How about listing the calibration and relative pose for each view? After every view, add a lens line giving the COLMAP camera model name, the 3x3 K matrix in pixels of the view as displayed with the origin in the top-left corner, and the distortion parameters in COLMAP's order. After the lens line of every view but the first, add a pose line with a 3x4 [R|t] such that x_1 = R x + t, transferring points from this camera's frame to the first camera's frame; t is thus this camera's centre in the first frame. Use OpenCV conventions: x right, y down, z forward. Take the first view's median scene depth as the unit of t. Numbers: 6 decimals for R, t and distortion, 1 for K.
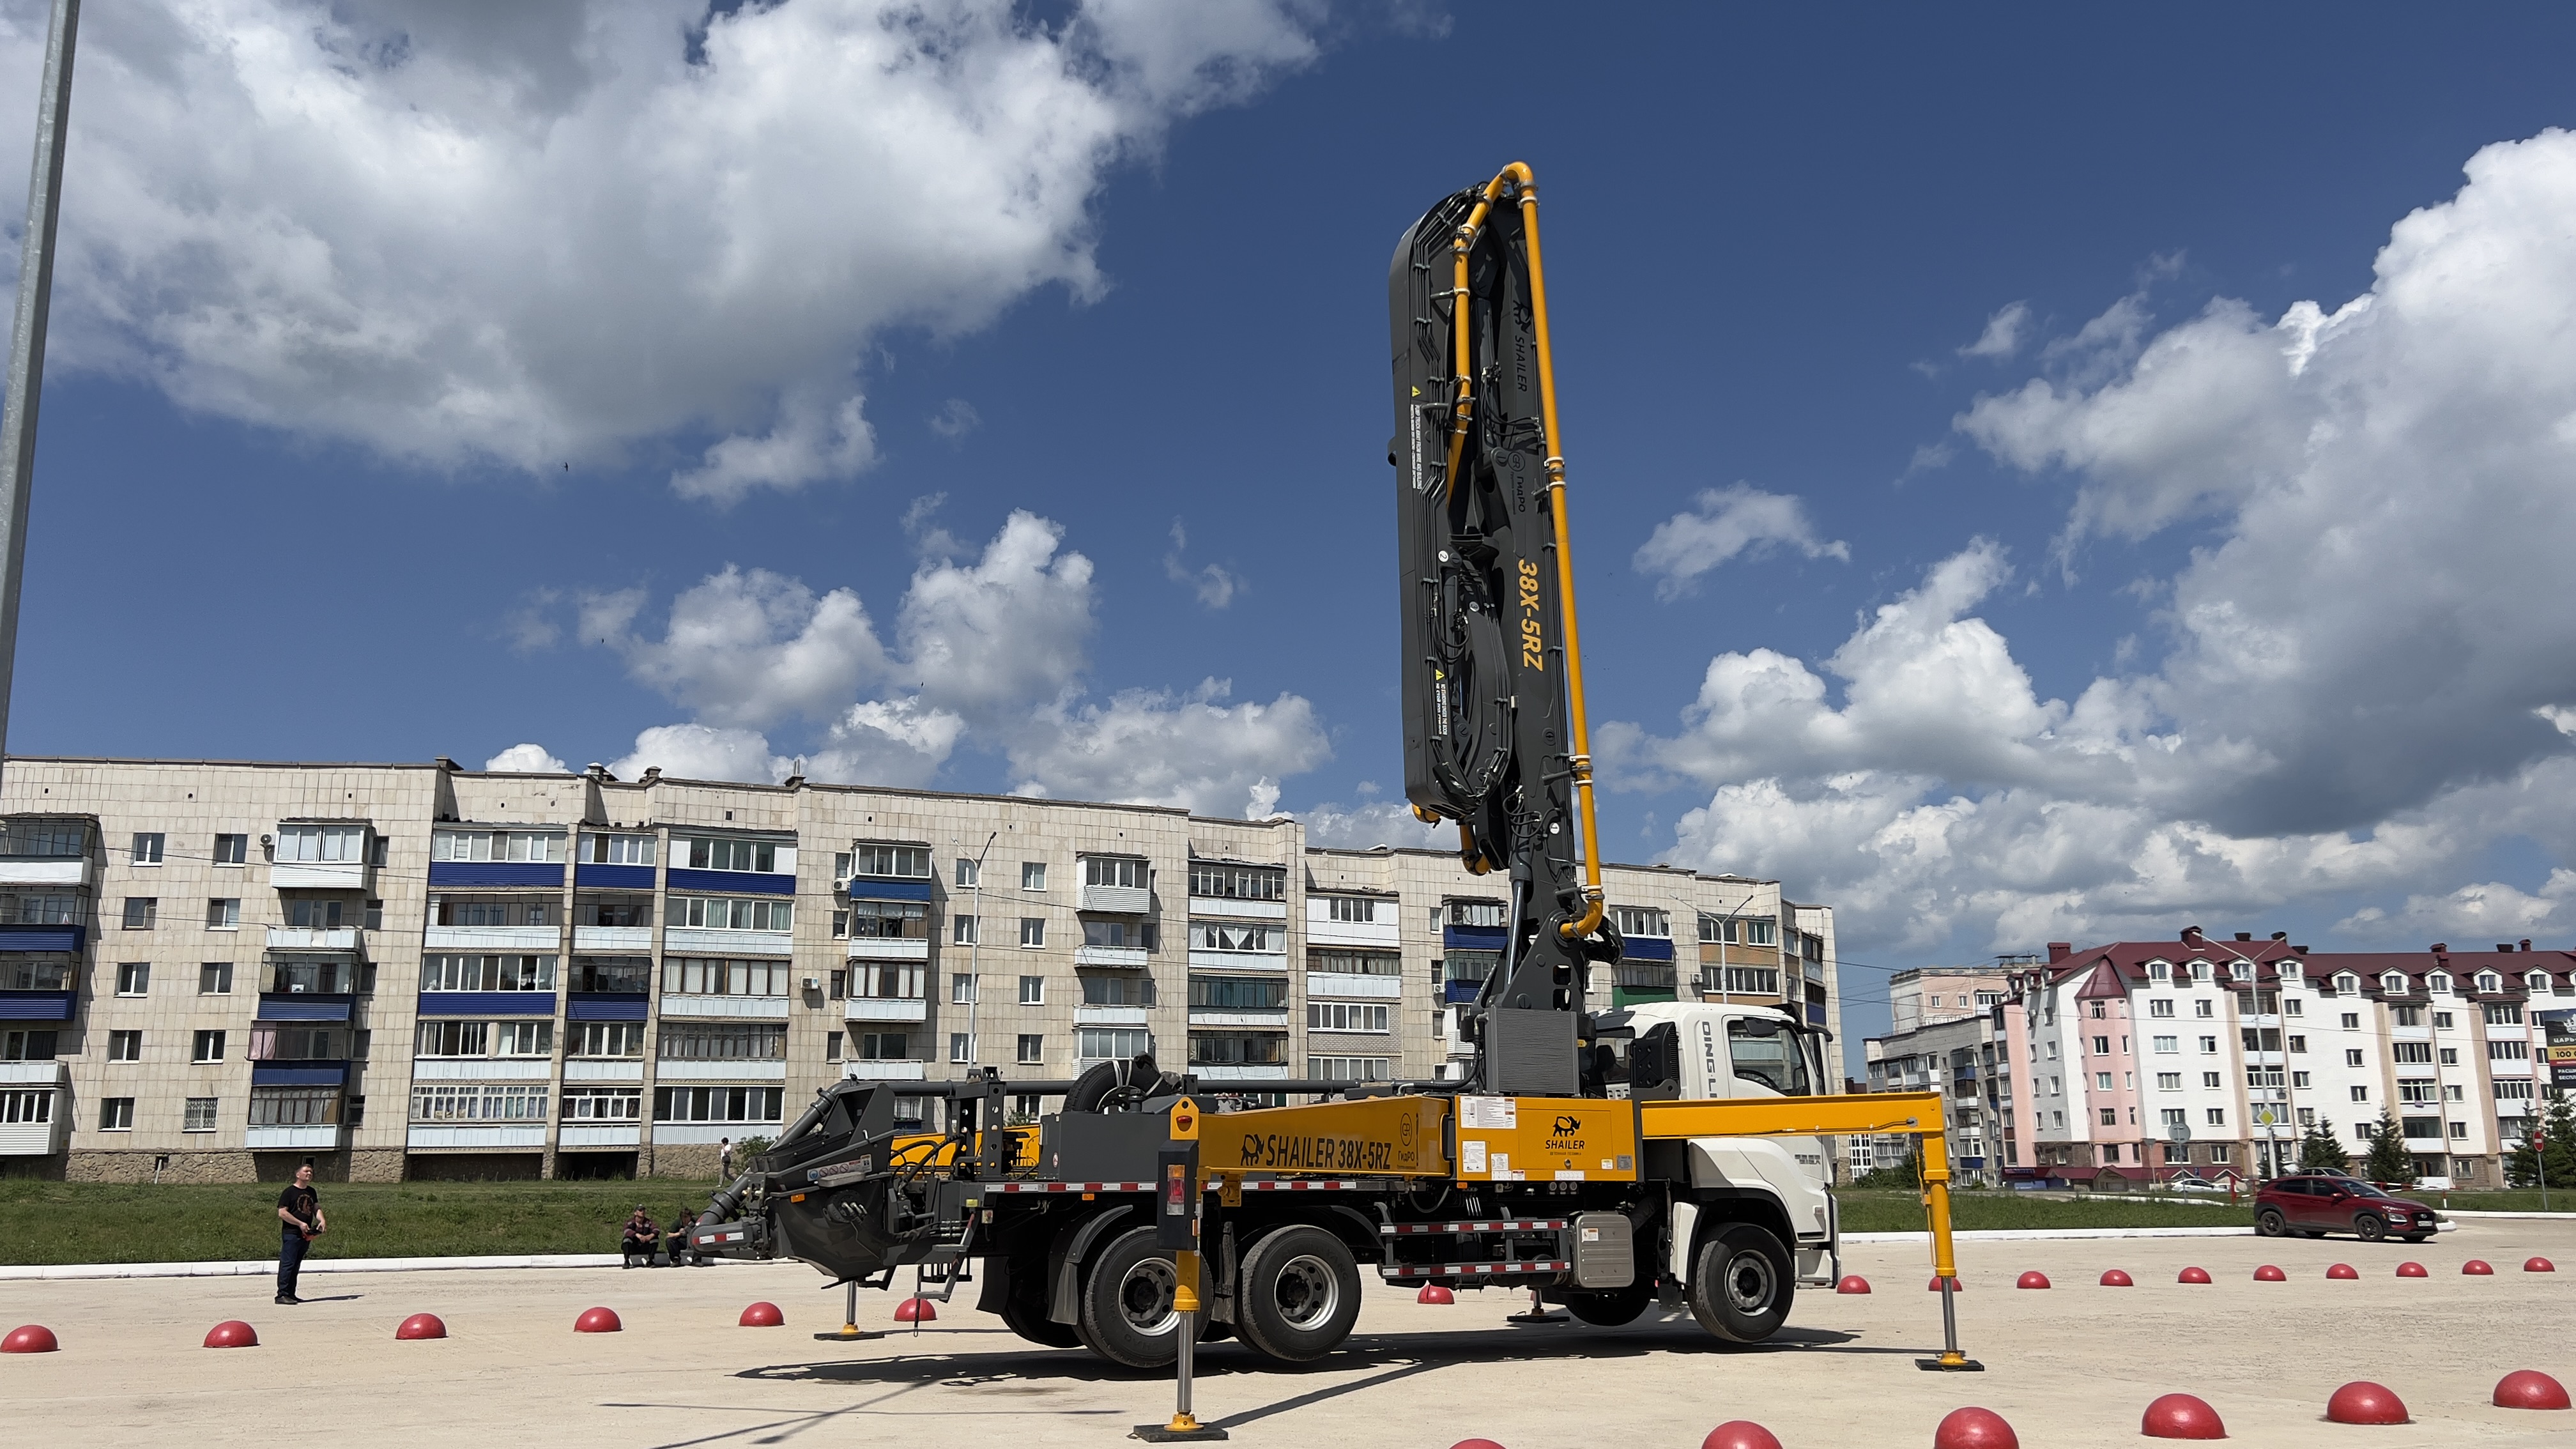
lens RADIAL K [[1973.6, 0, 1287.7], [0, 1973.6, 738.4], [0, 0, 1]] dist [0.050817, -0.050842]
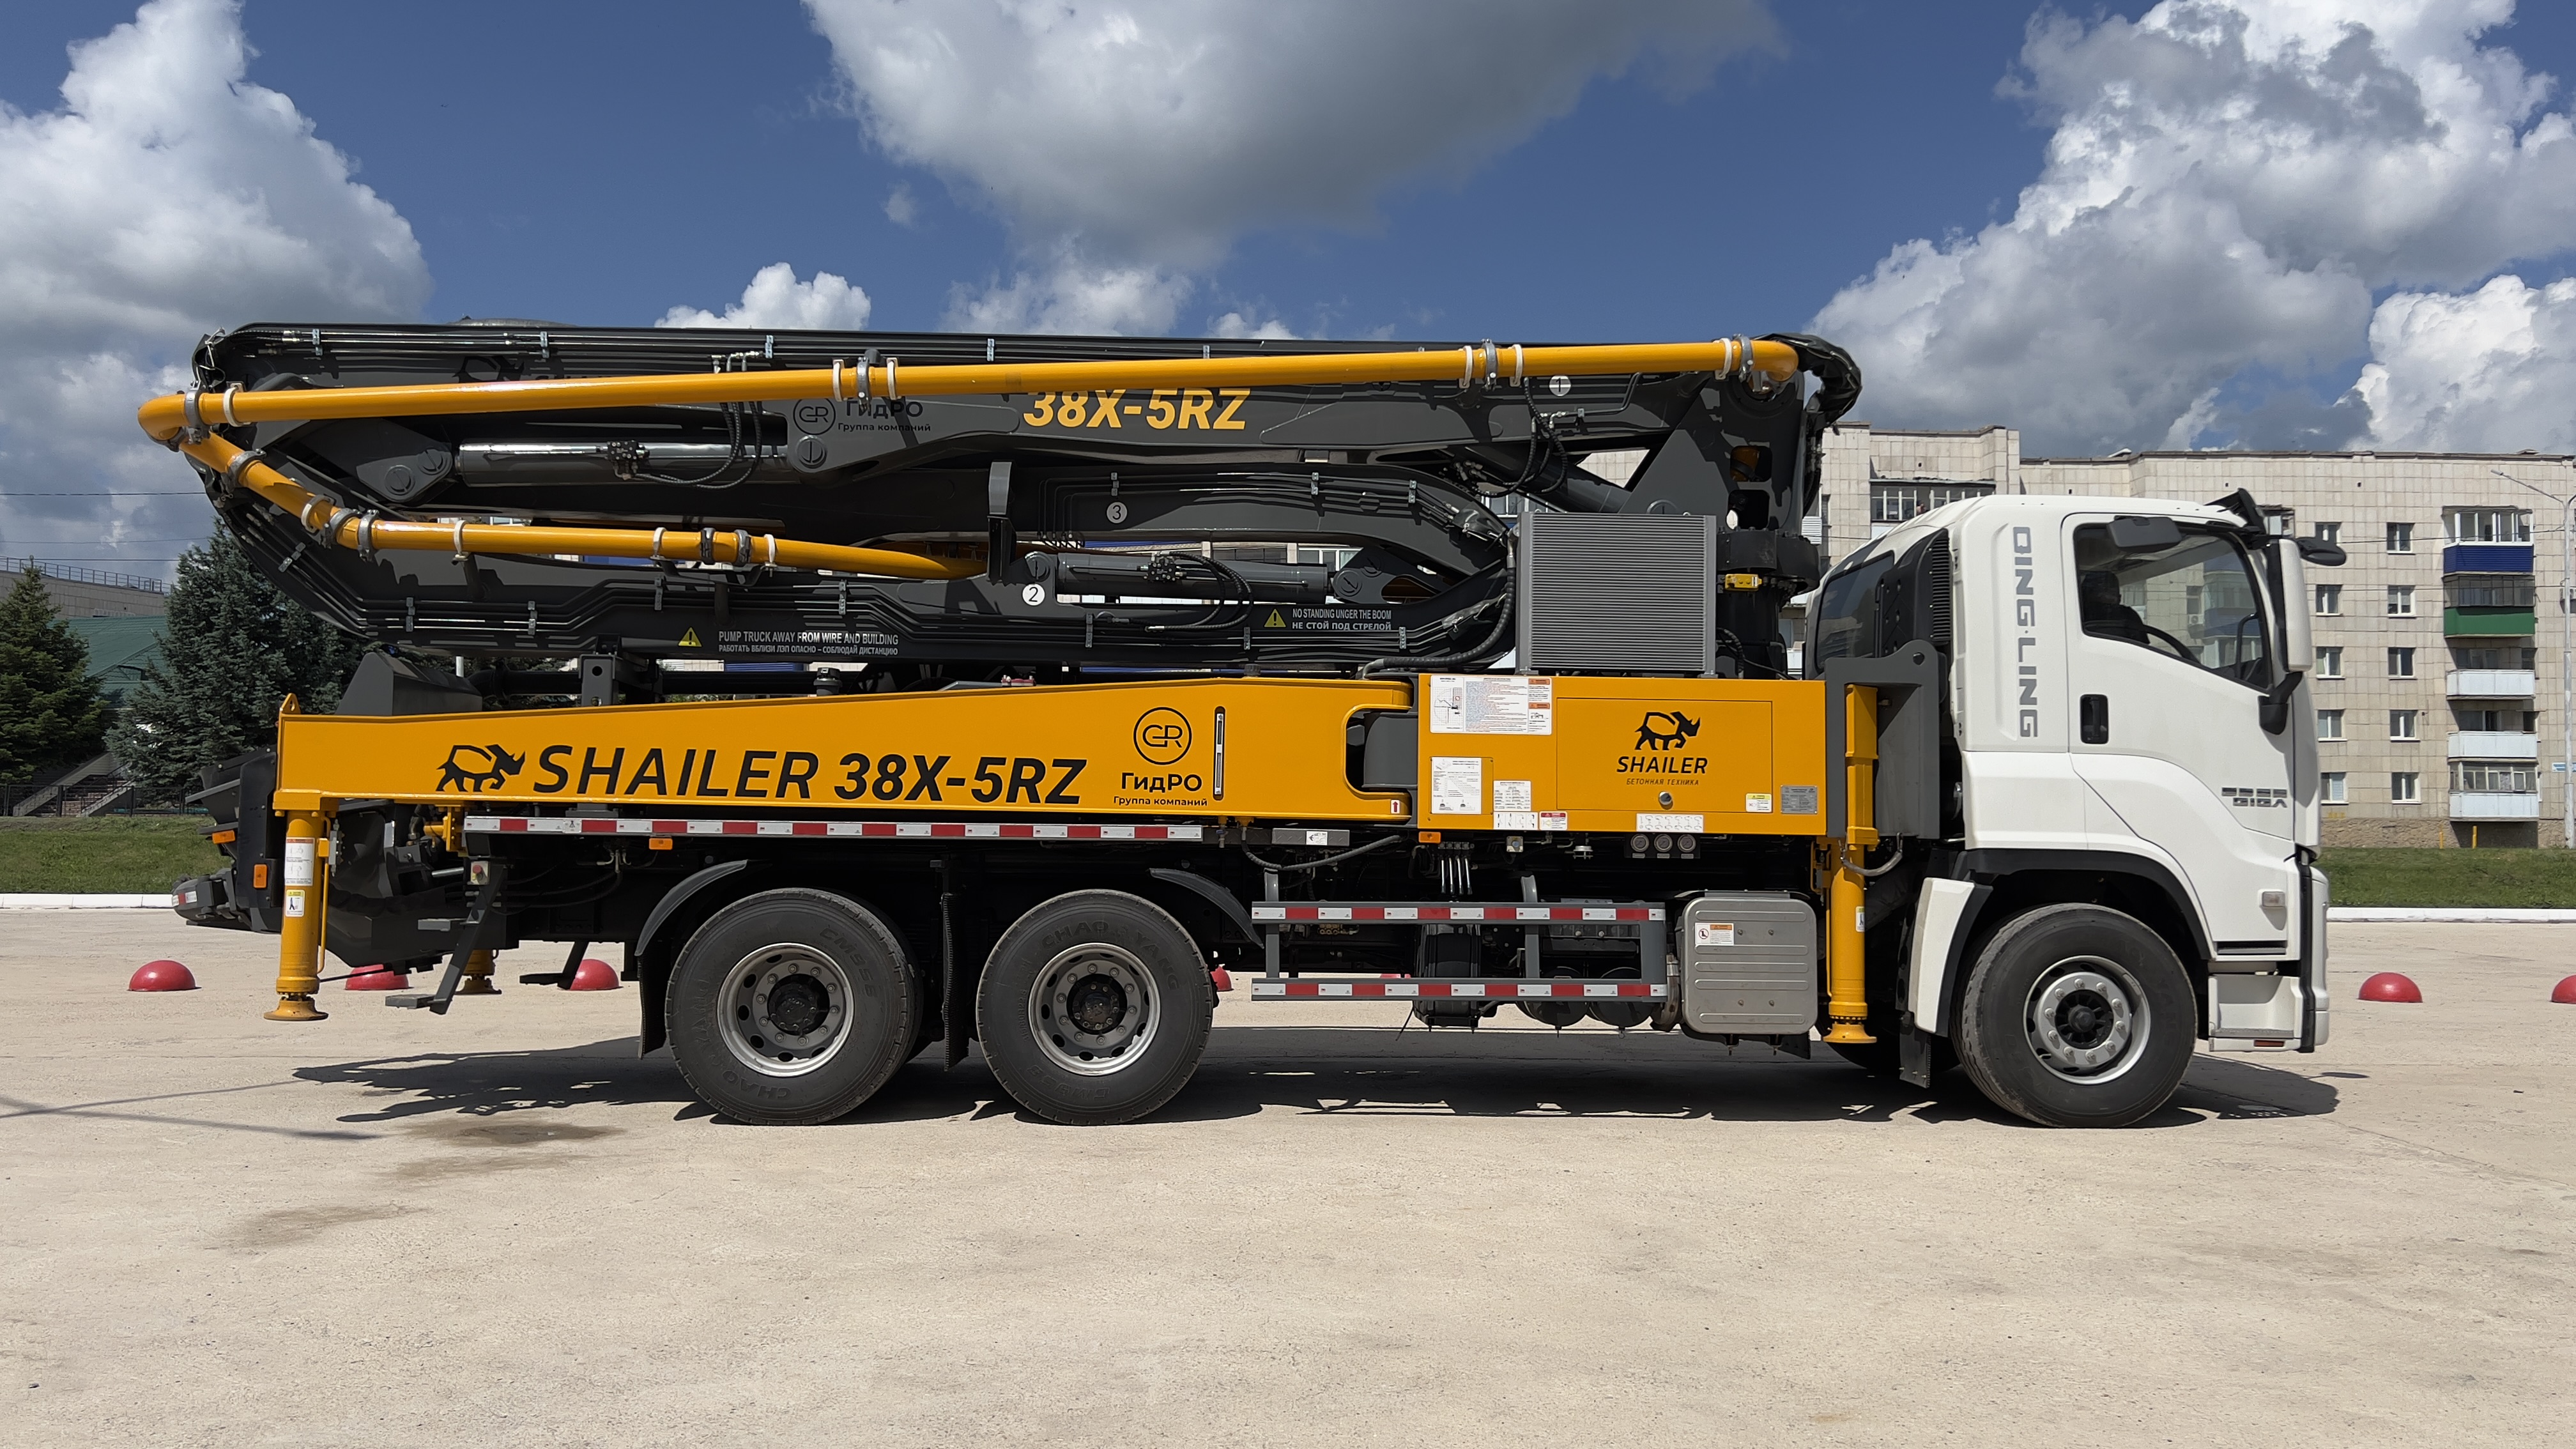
lens RADIAL K [[1936.5, 0, 1280.7], [0, 1936.5, 764.9], [0, 0, 1]] dist [0.122774, -0.142112]
pose [[0.921827, -0.000112, -0.387601, 0.049303], [0.070948, 0.983154, 0.168451, 0.022430], [0.381052, -0.182782, 0.906306, 0.099761]]
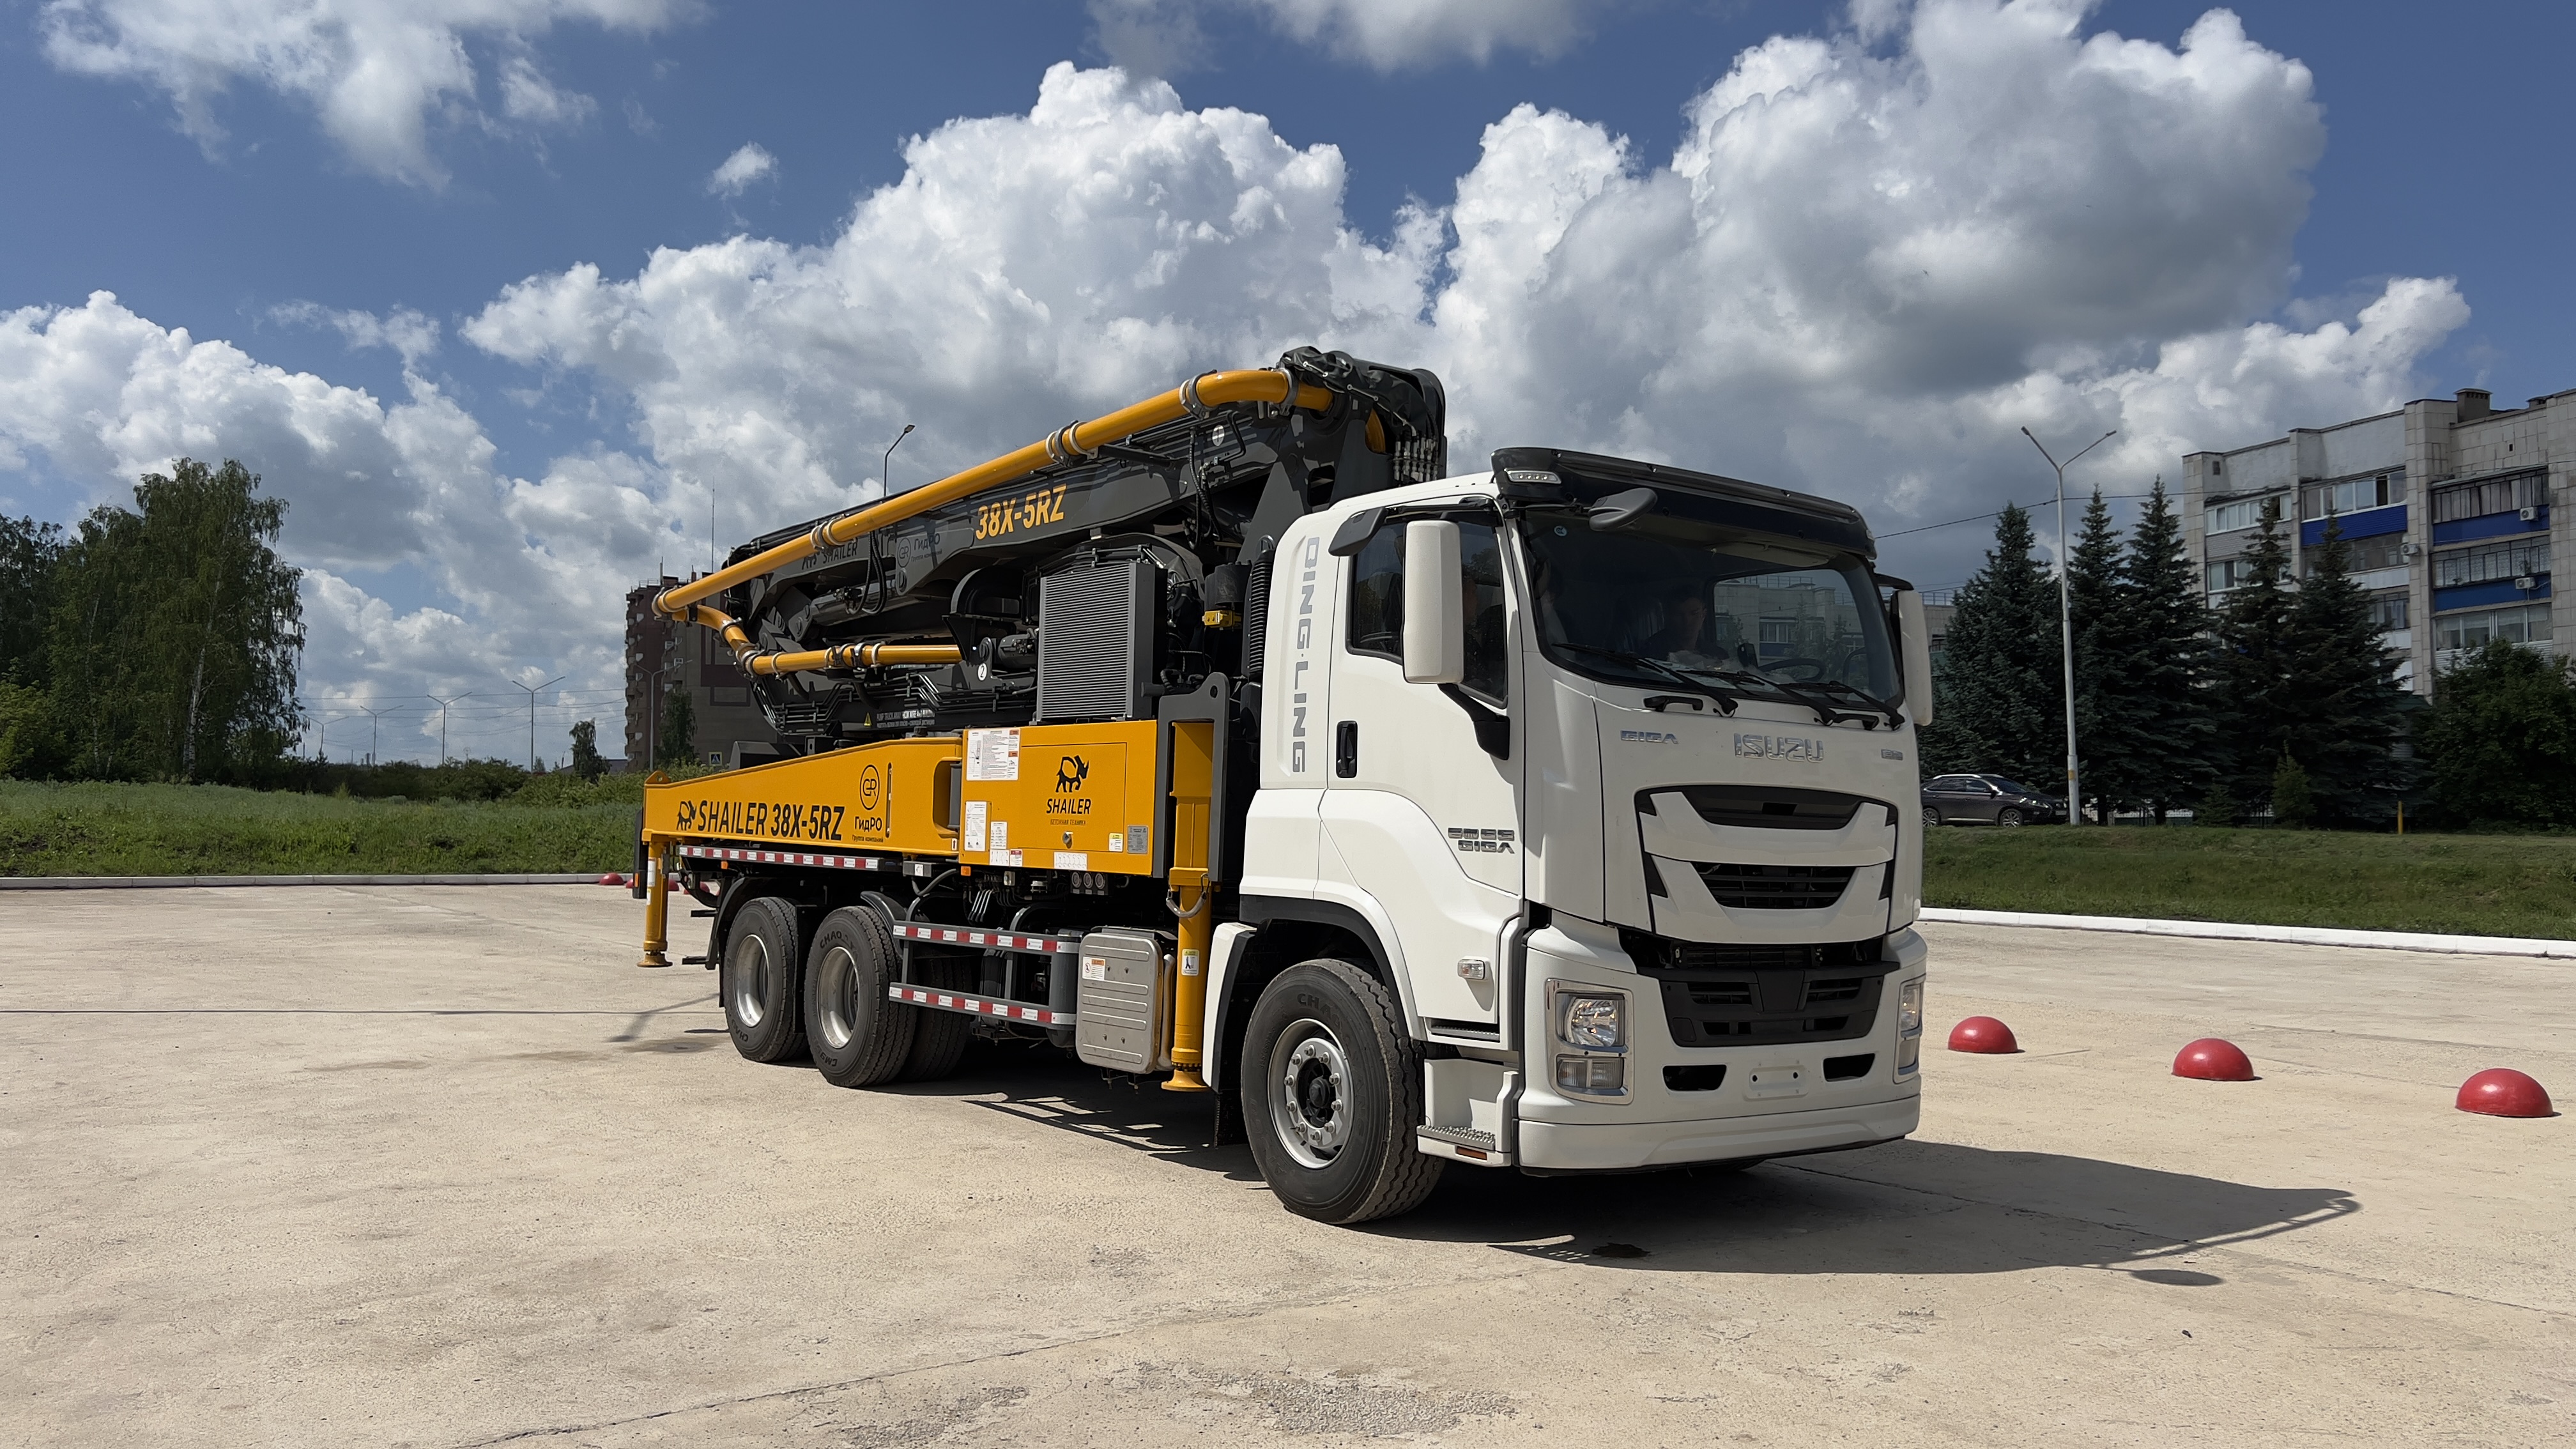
lens RADIAL K [[1973.6, 0, 1287.7], [0, 1973.6, 738.4], [0, 0, 1]] dist [0.050817, -0.050842]
pose [[0.175582, -0.031027, -0.983976, 0.139077], [0.203944, 0.978967, 0.005523, 0.039280], [0.963108, -0.201646, 0.178217, 0.193254]]
